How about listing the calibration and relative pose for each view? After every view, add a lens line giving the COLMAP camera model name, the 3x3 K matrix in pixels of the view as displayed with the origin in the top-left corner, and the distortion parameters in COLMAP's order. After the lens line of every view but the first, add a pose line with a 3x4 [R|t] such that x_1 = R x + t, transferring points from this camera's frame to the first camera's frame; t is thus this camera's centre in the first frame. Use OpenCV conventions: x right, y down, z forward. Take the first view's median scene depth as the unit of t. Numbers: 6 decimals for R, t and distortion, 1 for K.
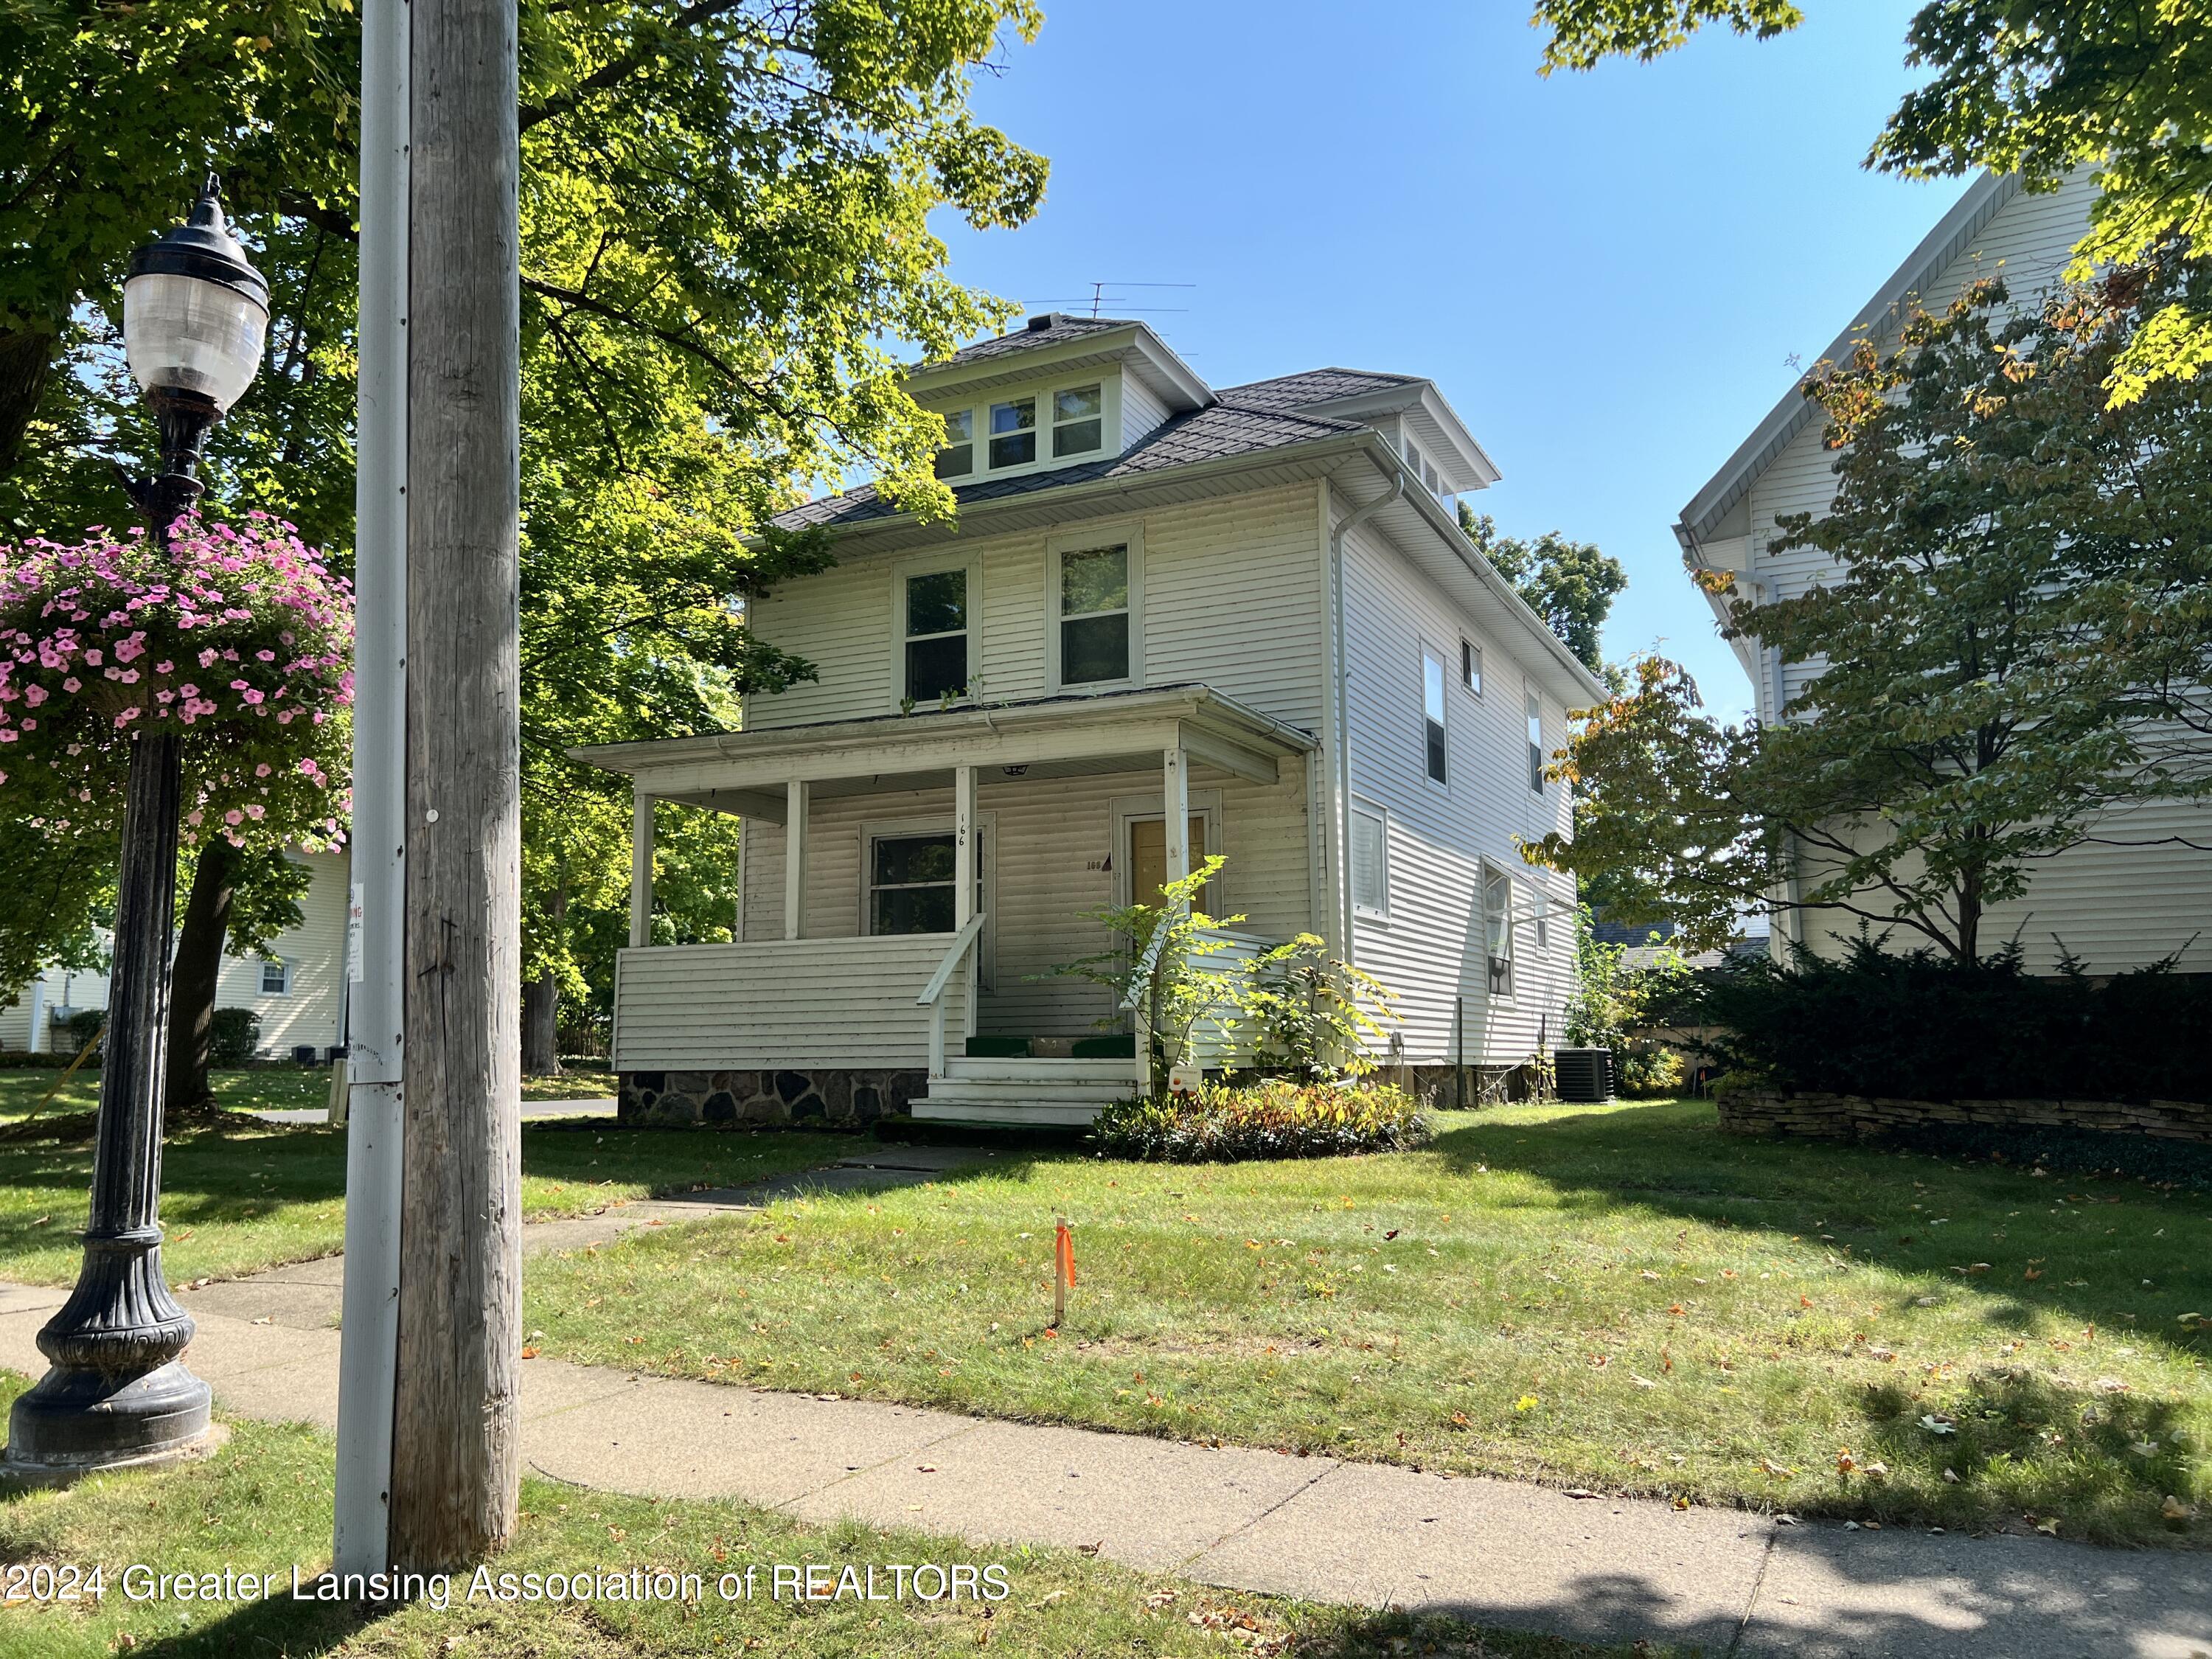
lens RADIAL K [[1662.2, 0, 1107.4], [0, 1662.2, 824.7], [0, 0, 1]] dist [0.007995, -0.005431]
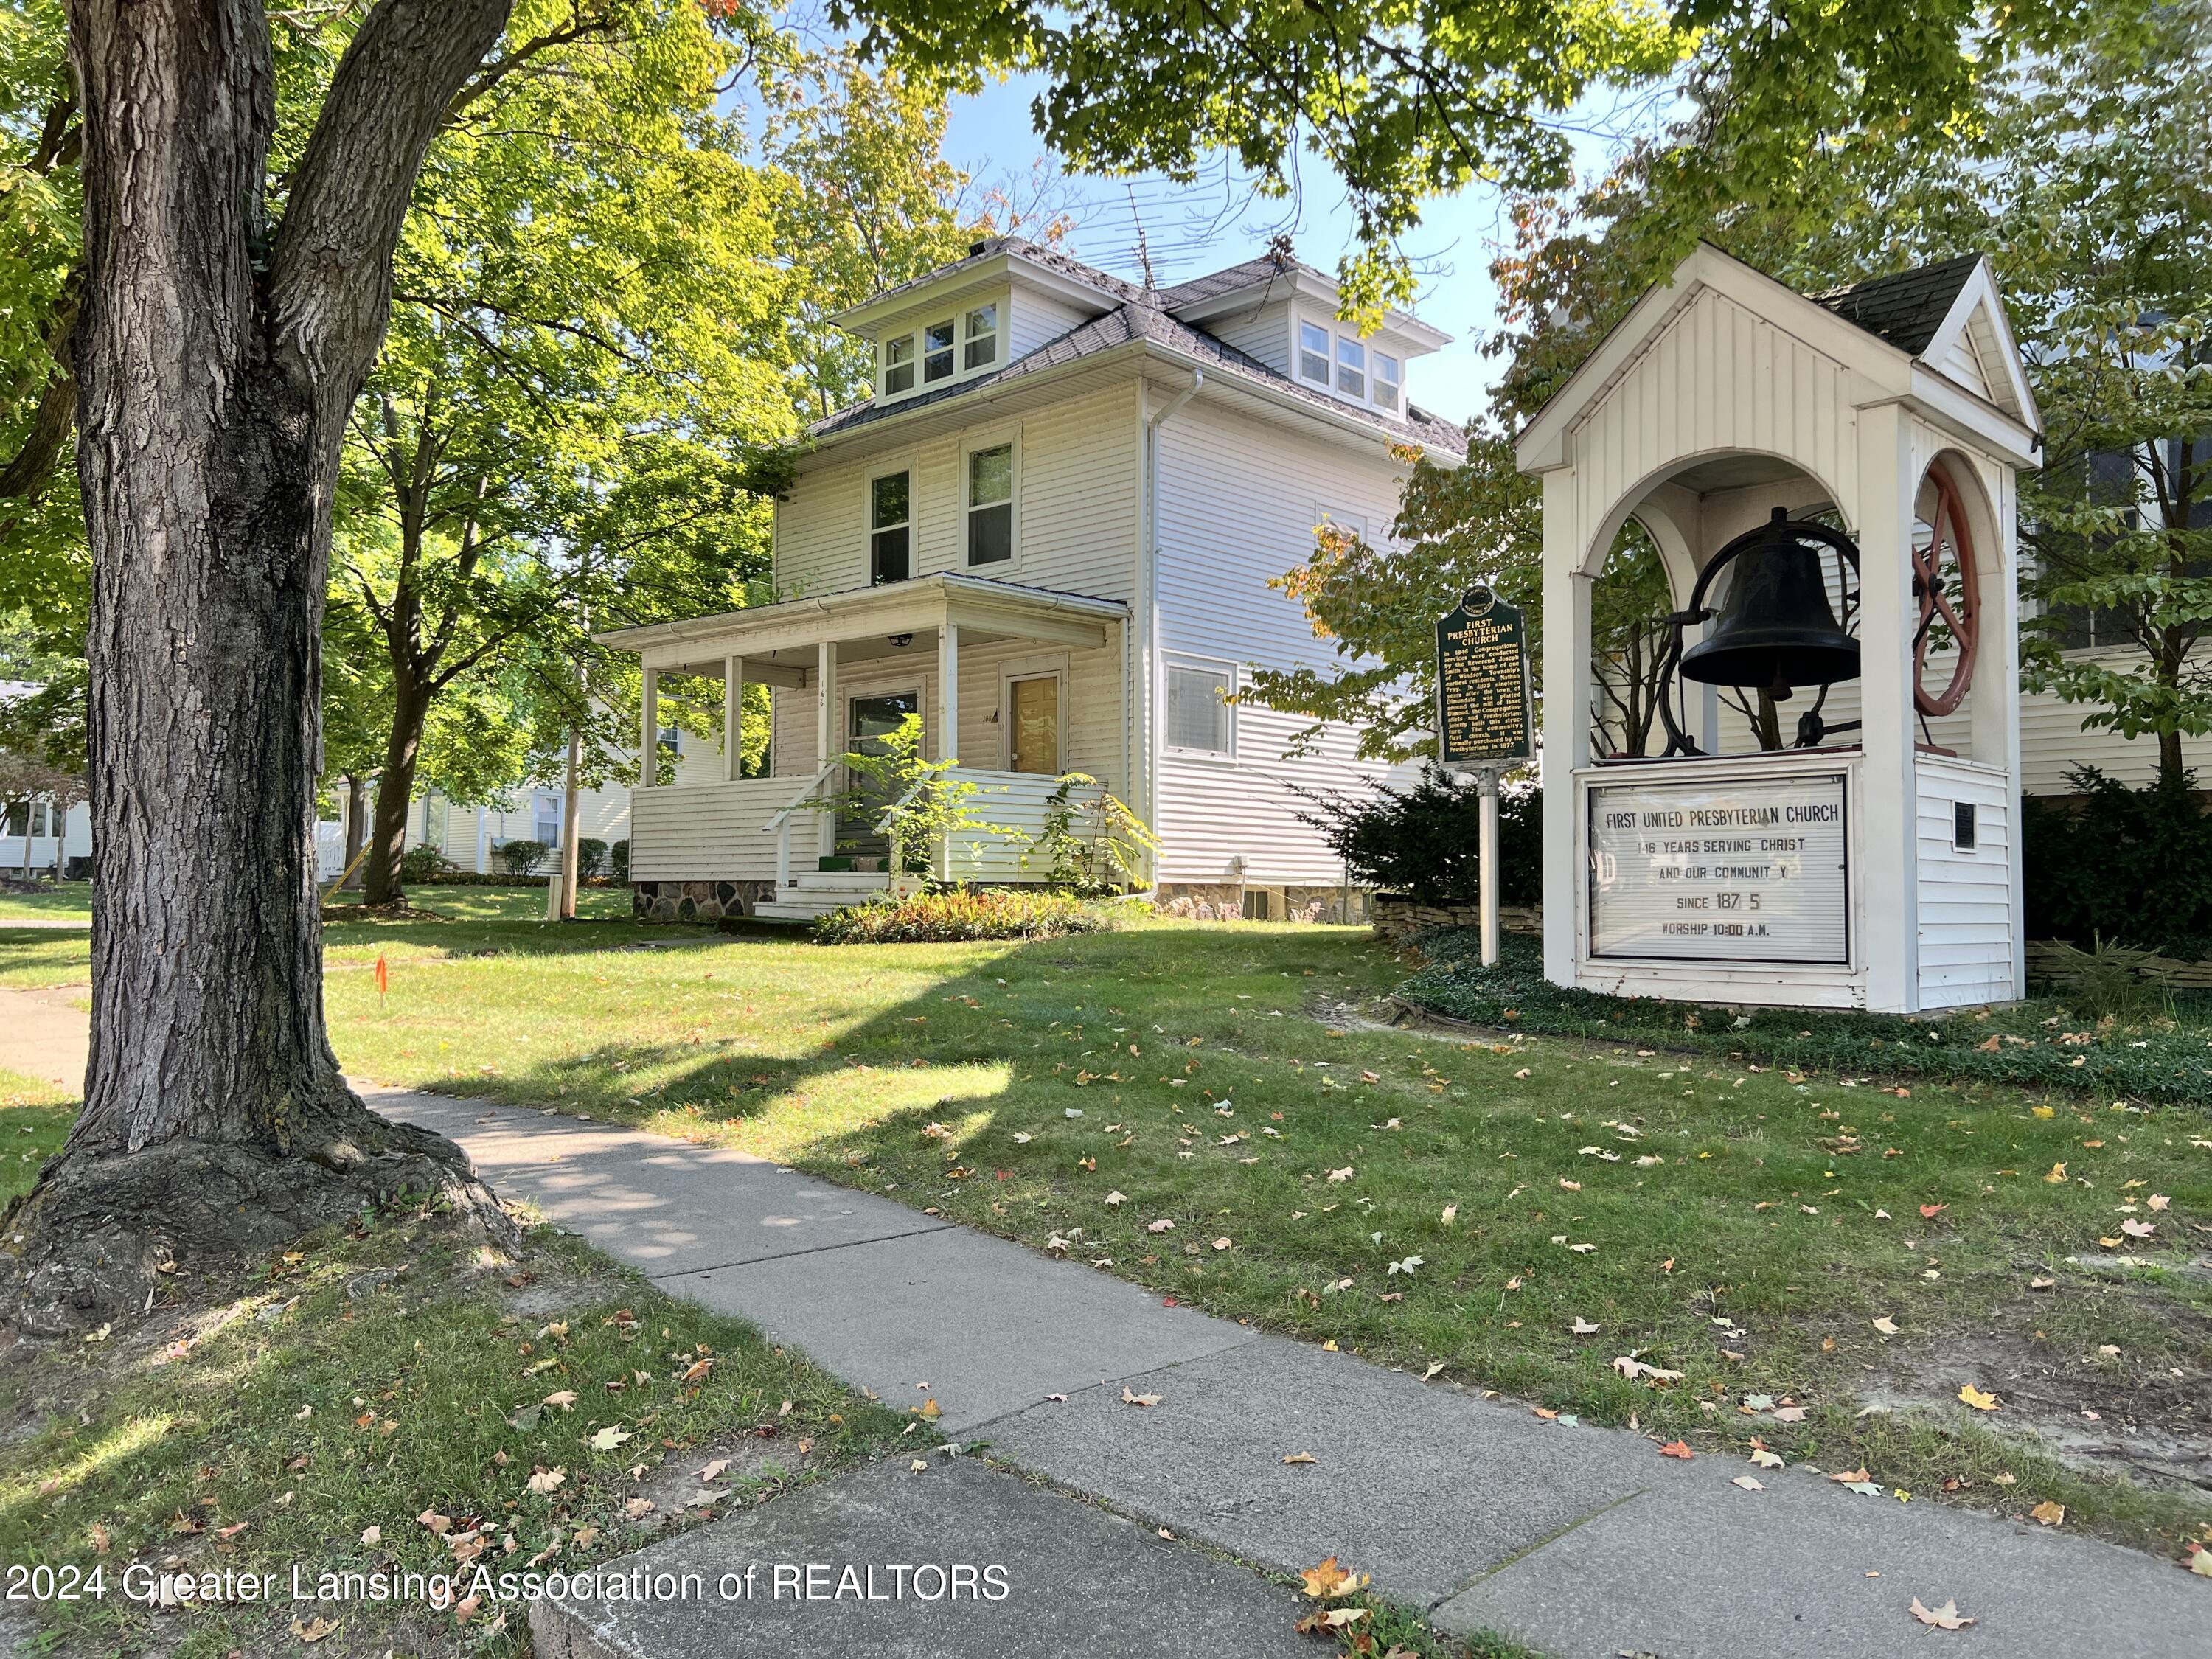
lens RADIAL K [[1662.2, 0, 1100.3], [0, 1662.2, 843.9], [0, 0, 1]] dist [0.007995, -0.005431]
pose [[0.953929, 0.004185, -0.300004, 0.430988], [0.028186, 0.994231, 0.103493, -0.007208], [0.298706, -0.107181, 0.948307, -0.129701]]
